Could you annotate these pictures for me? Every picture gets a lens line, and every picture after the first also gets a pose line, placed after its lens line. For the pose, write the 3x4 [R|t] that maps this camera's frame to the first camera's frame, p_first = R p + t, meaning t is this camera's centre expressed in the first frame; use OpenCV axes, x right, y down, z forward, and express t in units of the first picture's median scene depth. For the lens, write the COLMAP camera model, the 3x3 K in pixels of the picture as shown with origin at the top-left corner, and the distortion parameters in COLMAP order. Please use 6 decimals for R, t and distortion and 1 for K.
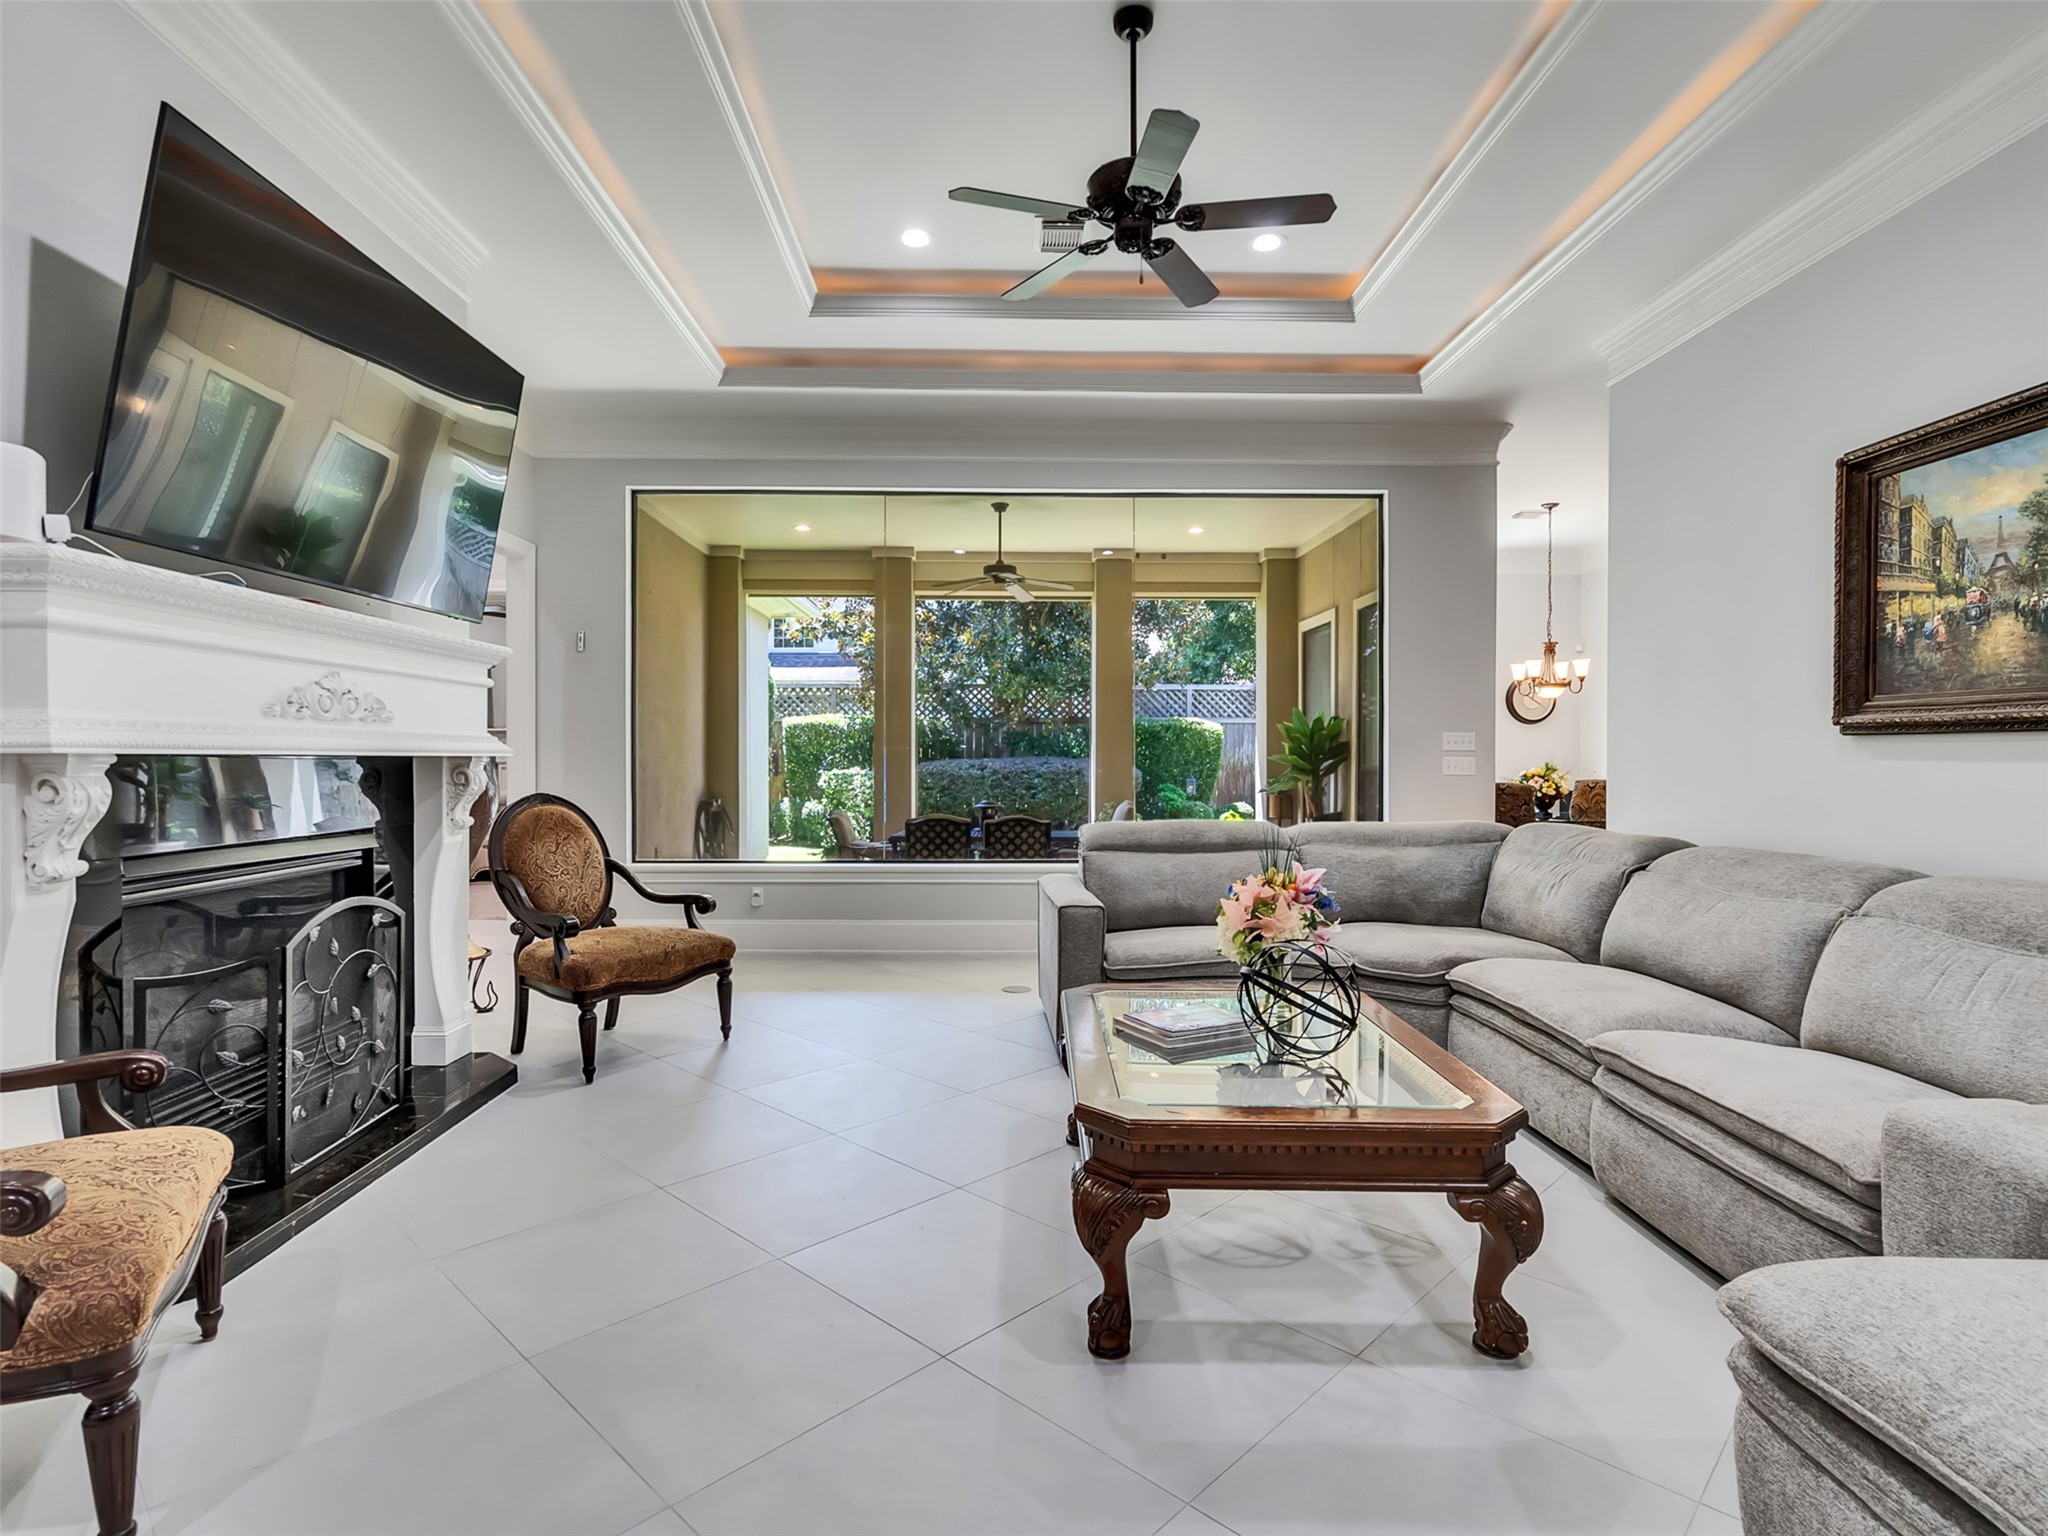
lens RADIAL K [[1052.9, 0, 1027.5], [0, 1052.9, 762.8], [0, 0, 1]] dist [-0.002751, 0.001002]
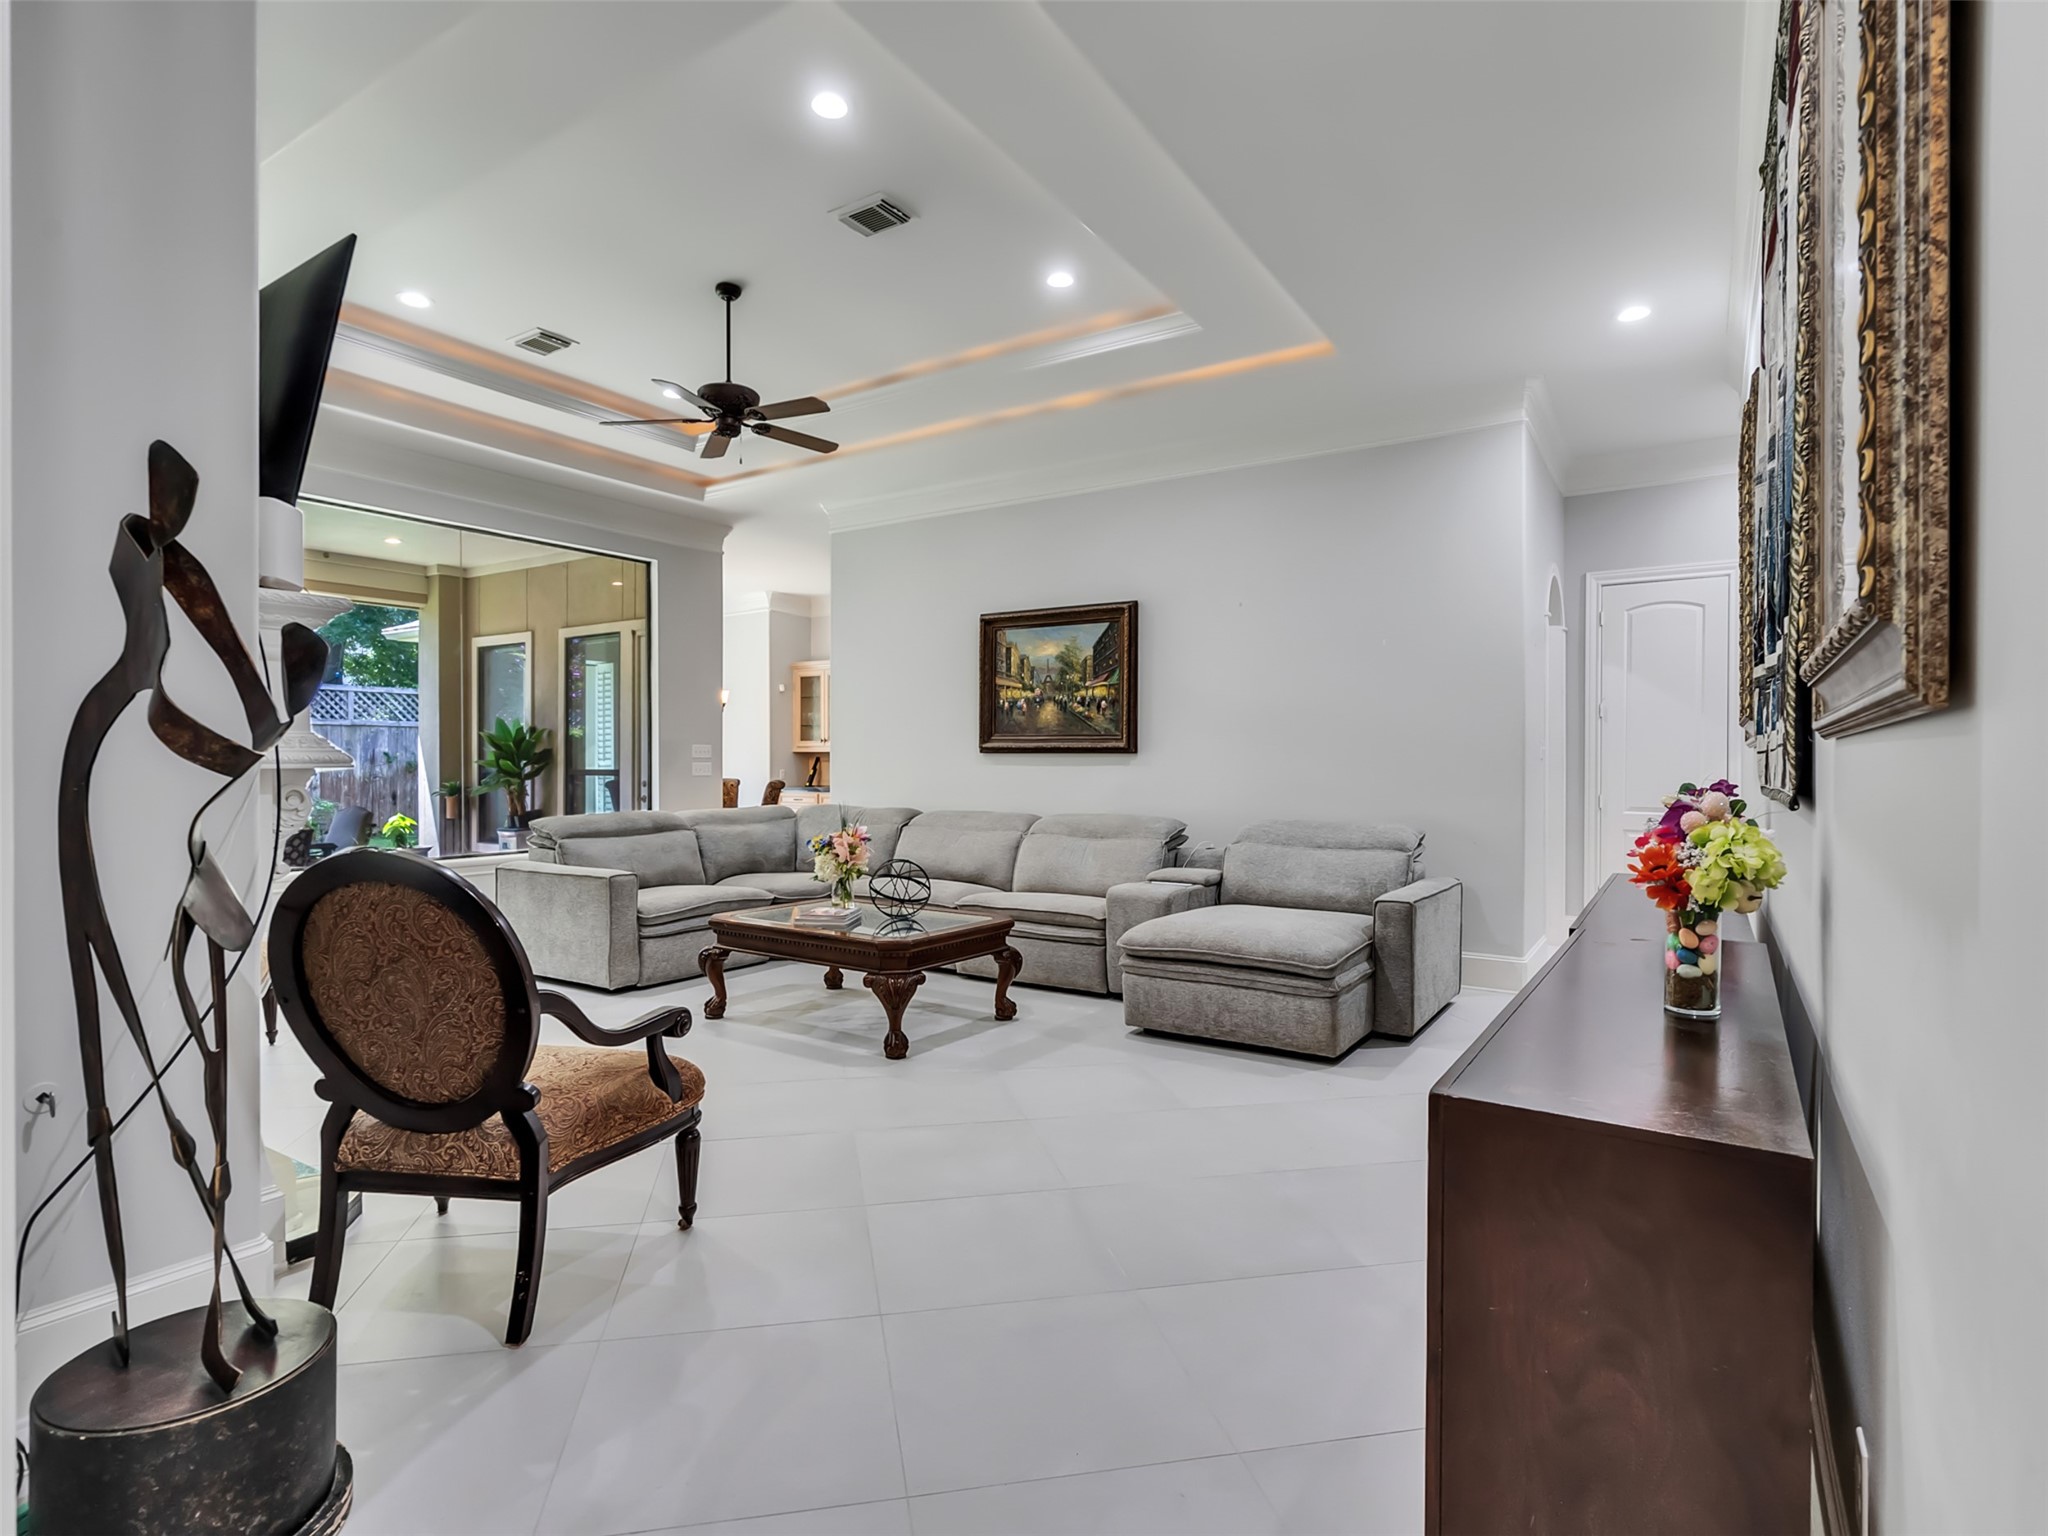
lens RADIAL K [[1052.9, 0, 1016.6], [0, 1052.9, 768.5], [0, 0, 1]] dist [-0.002751, 0.001002]
pose [[0.559872, -0.008343, 0.828537, -0.940234], [0.003671, 0.999964, 0.007588, -0.012114], [-0.828571, -0.001207, 0.559883, -0.213412]]
